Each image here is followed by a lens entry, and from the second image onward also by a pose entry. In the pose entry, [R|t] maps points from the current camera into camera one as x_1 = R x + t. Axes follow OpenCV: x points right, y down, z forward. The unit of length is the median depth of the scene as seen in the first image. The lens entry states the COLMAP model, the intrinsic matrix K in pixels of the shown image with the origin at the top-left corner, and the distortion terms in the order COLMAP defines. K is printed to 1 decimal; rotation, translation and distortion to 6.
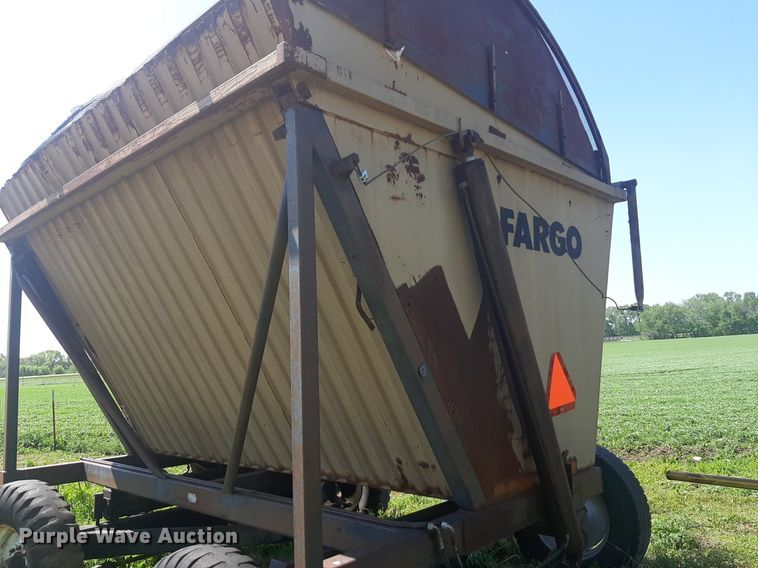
lens RADIAL K [[573.7, 0, 379.0], [0, 573.7, 284.0], [0, 0, 1]] dist [0.034709, -0.076108]
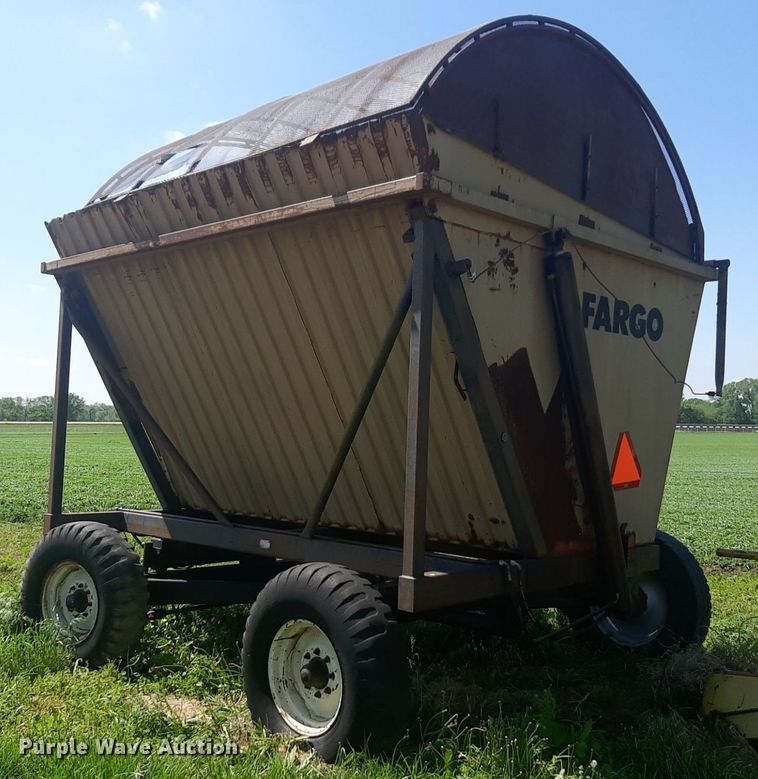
lens RADIAL K [[877.1, 0, 379.0], [0, 877.1, 389.5], [0, 0, 1]] dist [0.025433, -0.019713]
pose [[0.997369, 0.071315, -0.013016, -0.134077], [-0.070026, 0.994213, 0.081469, -0.061184], [0.018751, -0.080343, 0.996591, -0.650792]]
